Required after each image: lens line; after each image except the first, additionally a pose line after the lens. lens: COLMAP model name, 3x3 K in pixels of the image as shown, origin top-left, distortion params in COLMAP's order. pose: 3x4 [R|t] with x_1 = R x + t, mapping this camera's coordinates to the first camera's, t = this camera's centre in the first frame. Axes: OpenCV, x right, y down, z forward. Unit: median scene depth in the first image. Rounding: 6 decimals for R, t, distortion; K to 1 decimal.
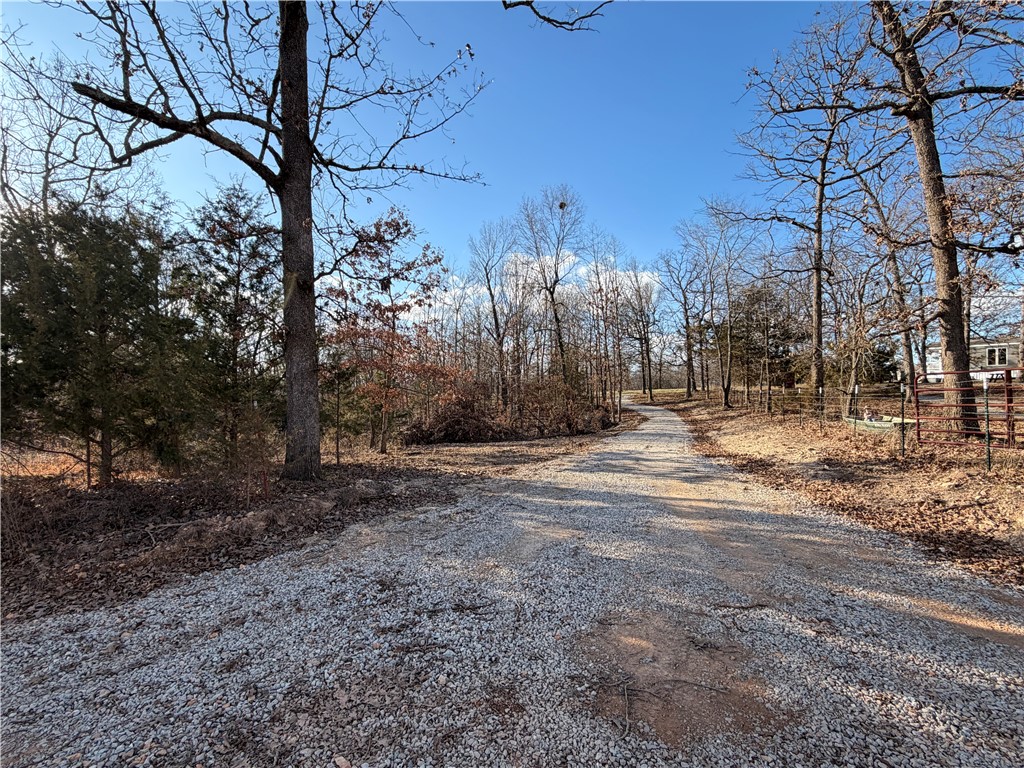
lens RADIAL K [[475.6, 0, 512.0], [0, 475.6, 384.0], [0, 0, 1]] dist [-0.000316, -0.000030]
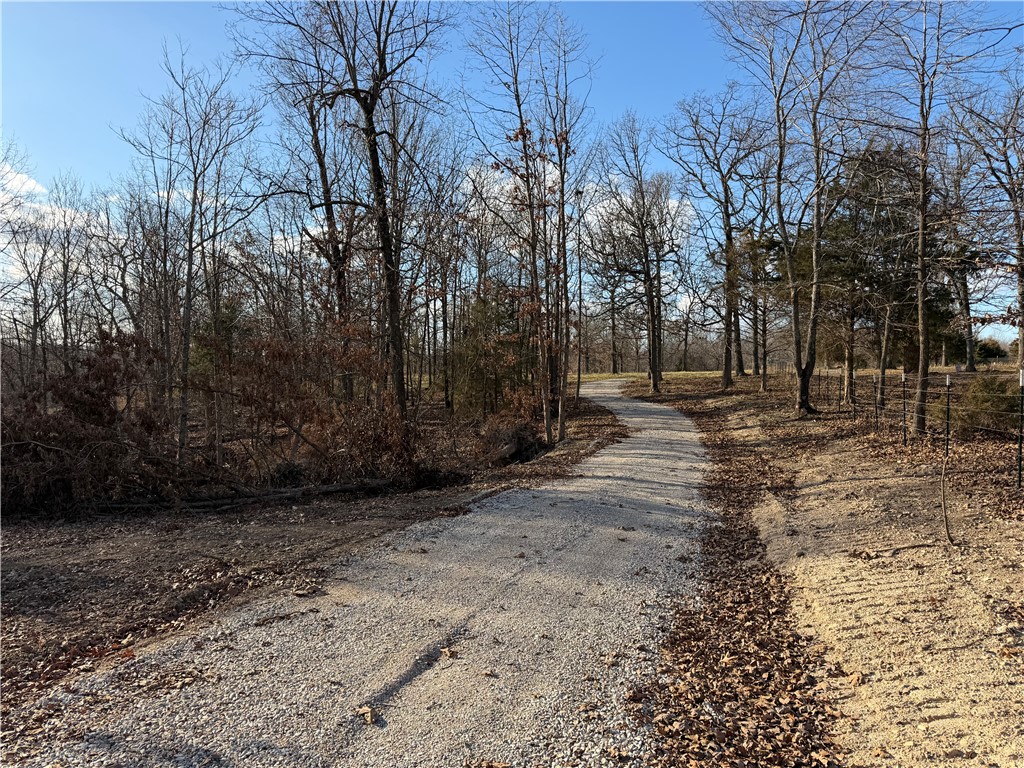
lens RADIAL K [[644.3, 0, 512.0], [0, 644.3, 384.0], [0, 0, 1]] dist [-0.022725, -0.000934]
pose [[0.999568, 0.025088, 0.015335, 0.134585], [-0.025605, 0.999075, 0.034558, 0.007194], [-0.014454, -0.034936, 0.999285, 0.324238]]
